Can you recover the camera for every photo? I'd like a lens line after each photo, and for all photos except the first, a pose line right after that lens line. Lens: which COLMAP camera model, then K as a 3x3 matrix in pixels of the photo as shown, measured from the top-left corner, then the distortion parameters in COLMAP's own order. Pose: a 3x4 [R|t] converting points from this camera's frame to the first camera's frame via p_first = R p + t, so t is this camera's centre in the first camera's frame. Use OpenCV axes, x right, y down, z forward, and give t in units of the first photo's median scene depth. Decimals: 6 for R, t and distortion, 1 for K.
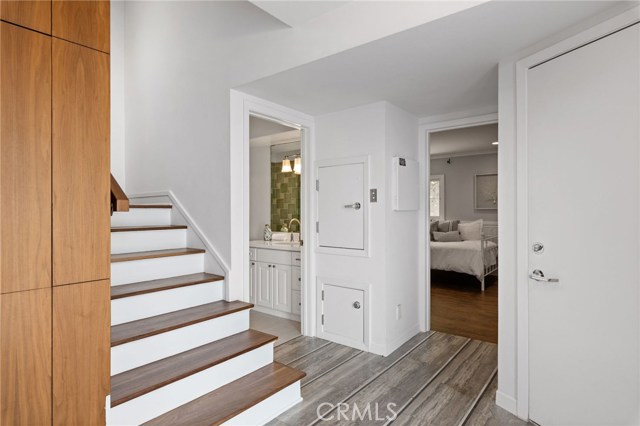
lens RADIAL K [[348.0, 0, 319.5], [0, 348.0, 212.6], [0, 0, 1]] dist [0.001023, -0.000021]
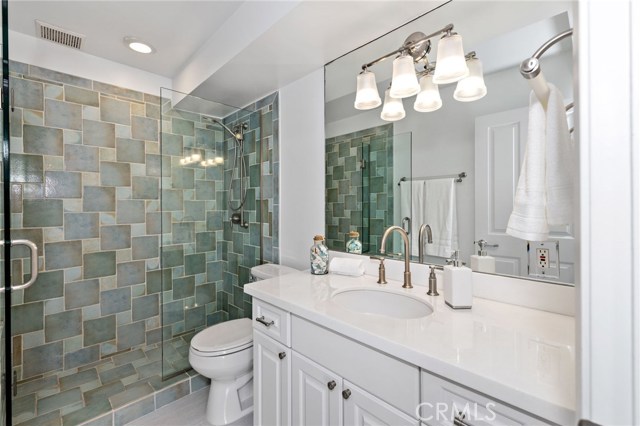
lens RADIAL K [[276.3, 0, 319.8], [0, 276.3, 208.3], [0, 0, 1]] dist [-0.003315, -0.000732]
pose [[0.992600, -0.003989, -0.121366, -0.122758], [0.004778, 0.999969, 0.006207, -0.005006], [0.121337, -0.006741, 0.992588, 0.759402]]
